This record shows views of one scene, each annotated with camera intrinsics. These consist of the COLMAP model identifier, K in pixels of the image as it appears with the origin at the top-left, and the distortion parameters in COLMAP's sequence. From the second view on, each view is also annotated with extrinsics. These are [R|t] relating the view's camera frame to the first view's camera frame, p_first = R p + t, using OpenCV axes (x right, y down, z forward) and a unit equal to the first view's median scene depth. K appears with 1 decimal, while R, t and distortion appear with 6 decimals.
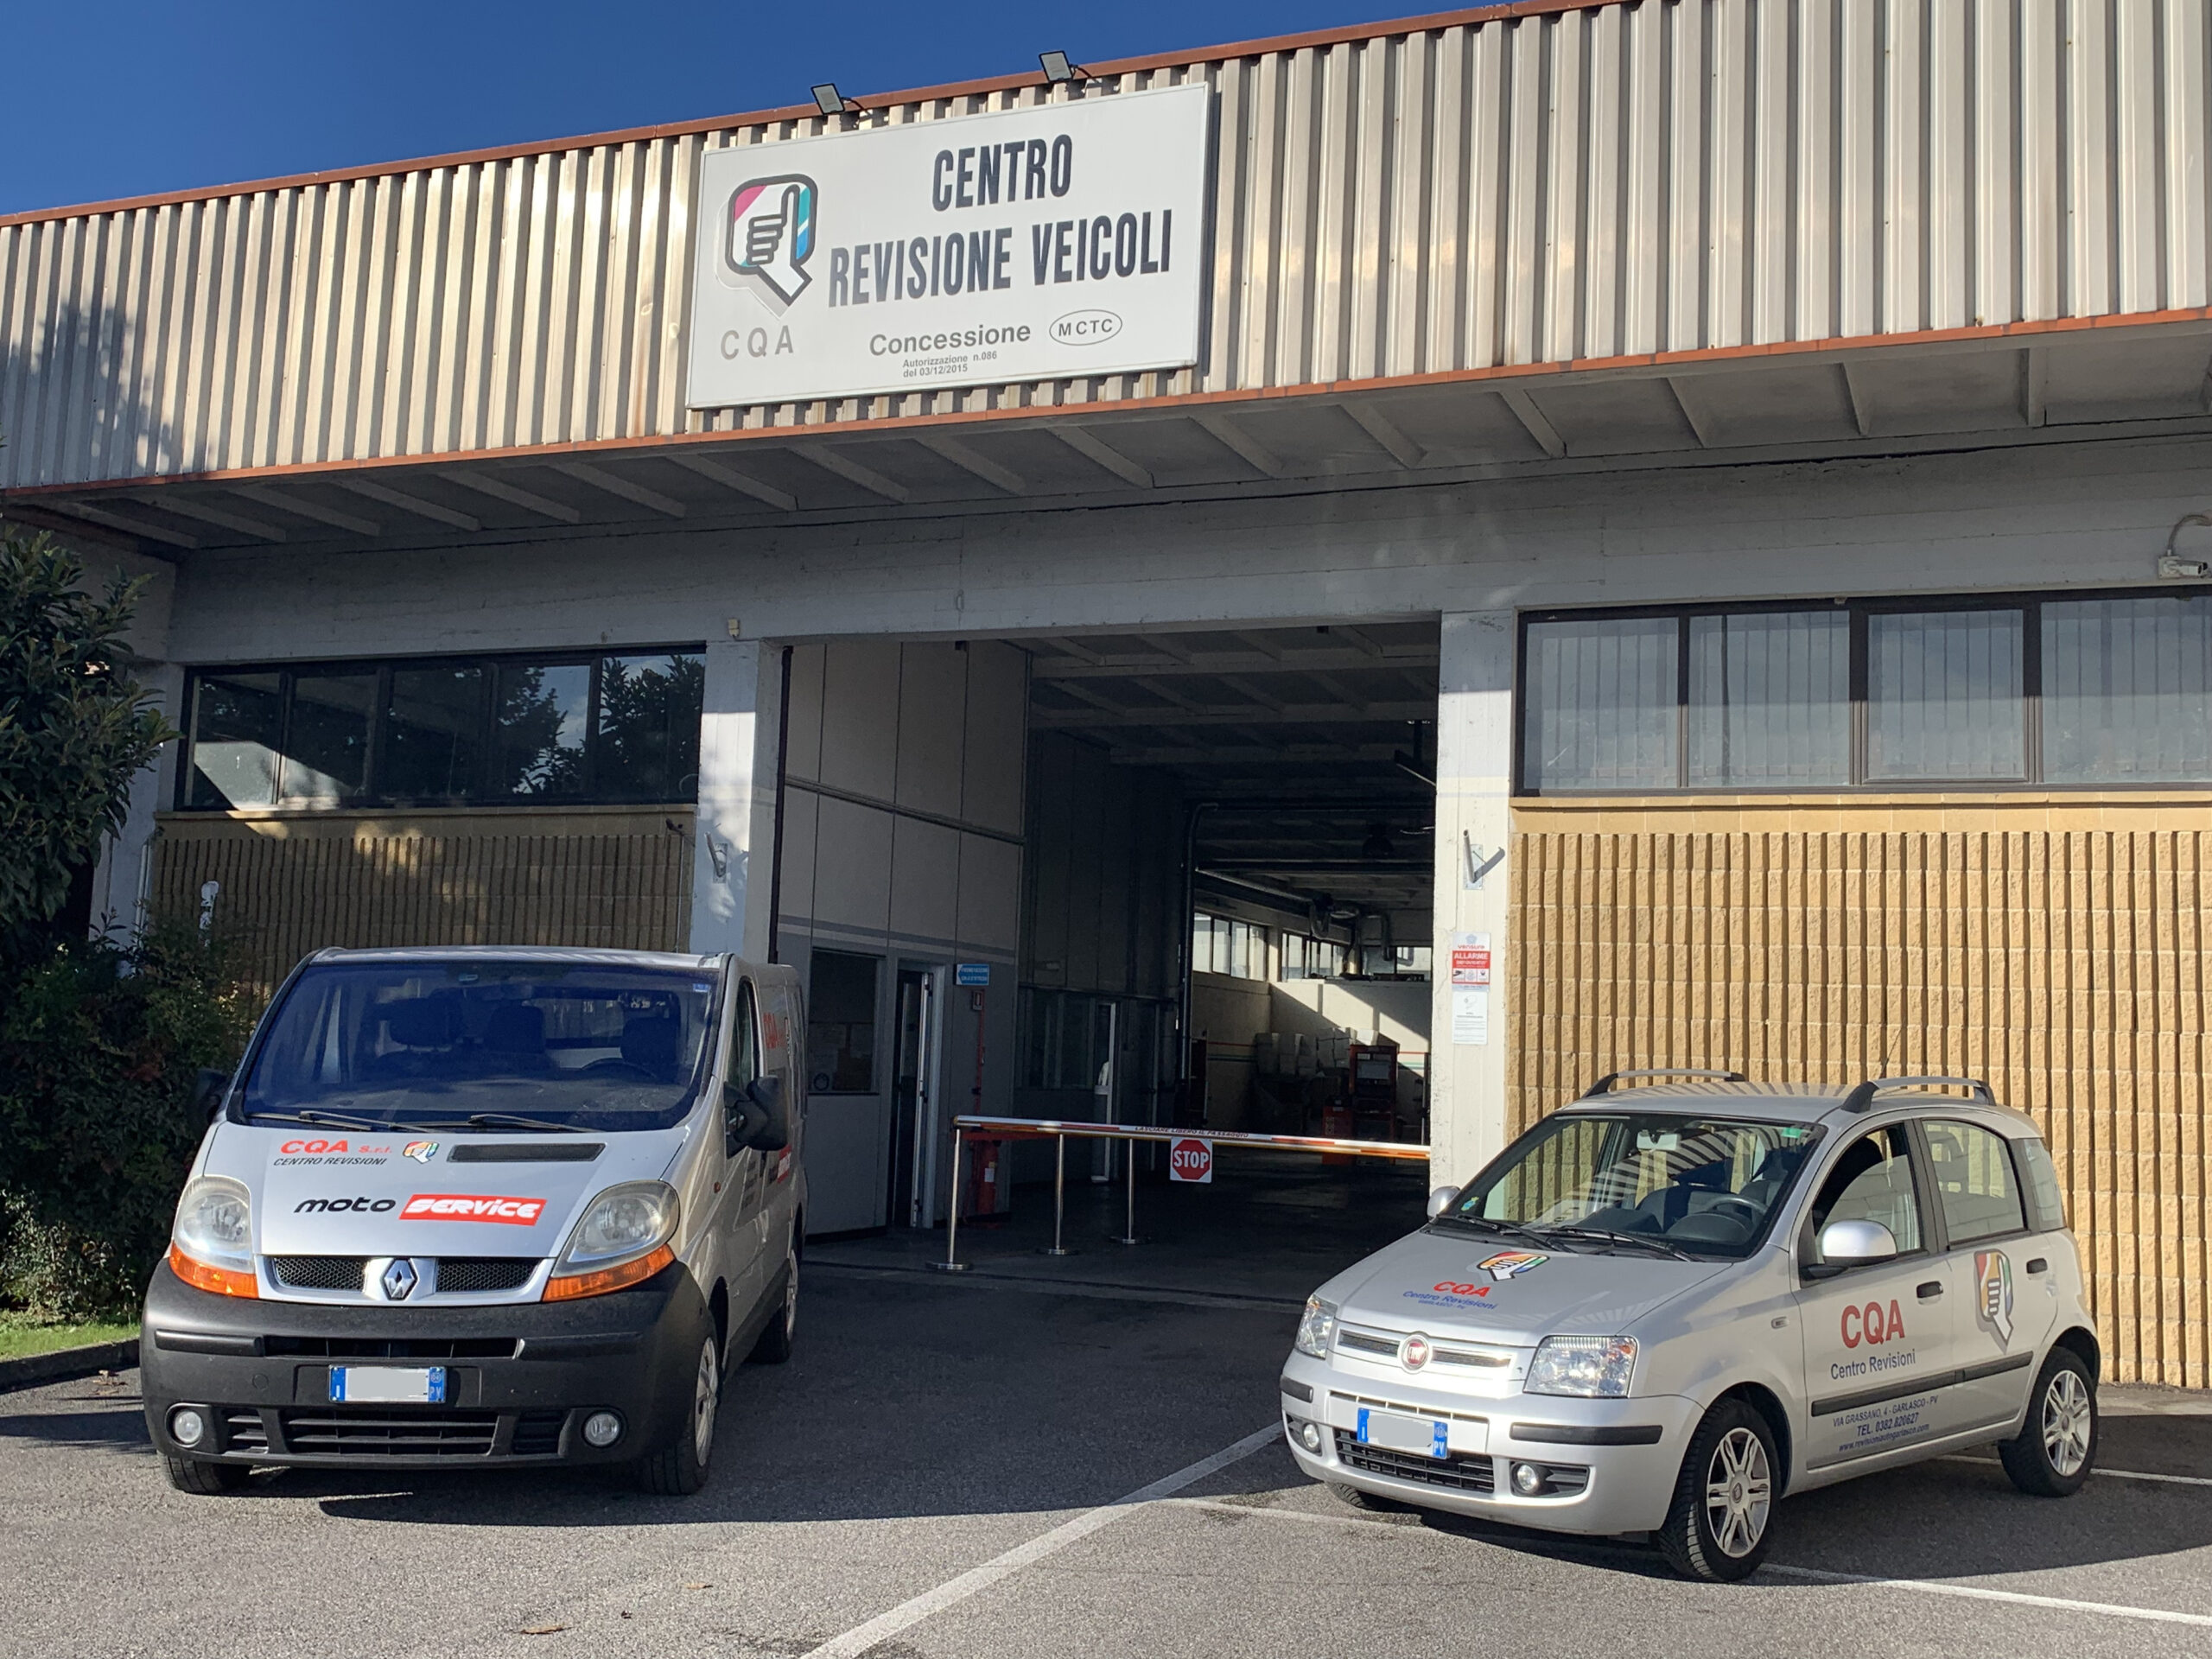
lens RADIAL K [[2271.7, 0, 1106.0], [0, 2271.7, 829.5], [0, 0, 1]] dist [0.136120, -0.331128]
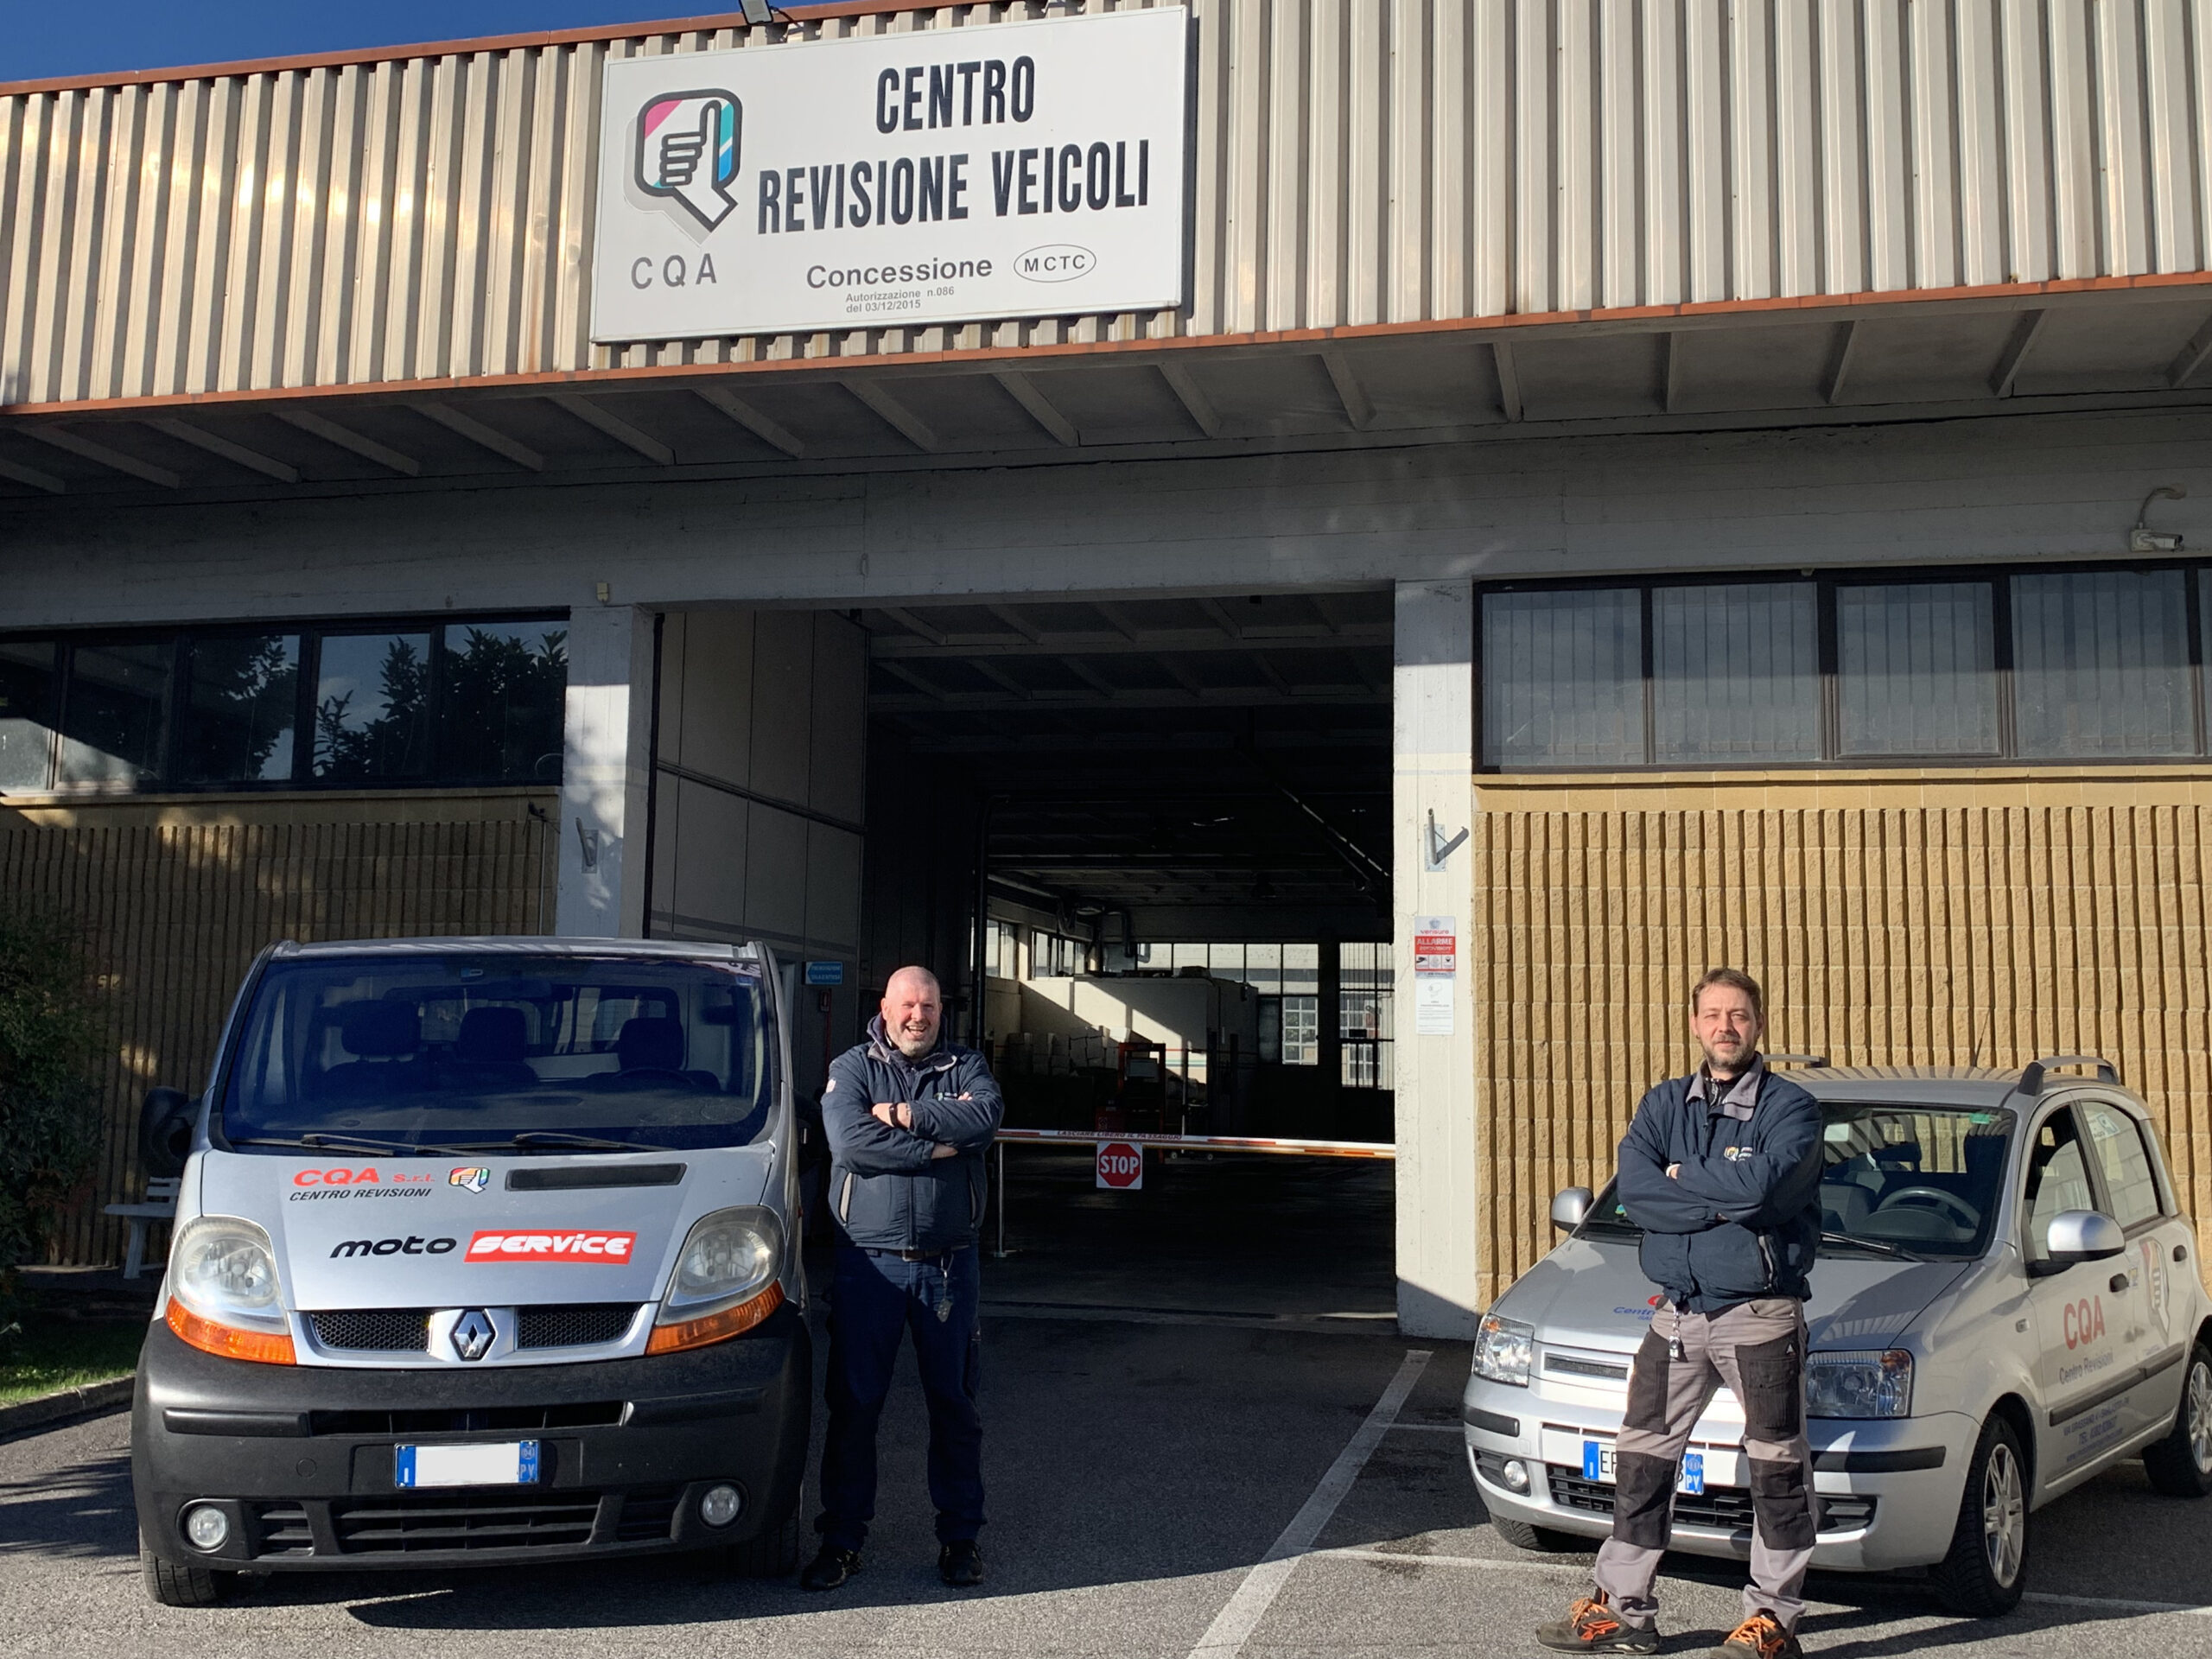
lens RADIAL K [[2270.4, 0, 1114.6], [0, 2270.4, 792.4], [0, 0, 1]] dist [0.111814, -0.240687]
pose [[0.988240, -0.001868, 0.152896, -0.122023], [0.004533, 0.999844, -0.017084, 0.009323], [-0.152840, 0.017576, 0.988095, 0.086612]]
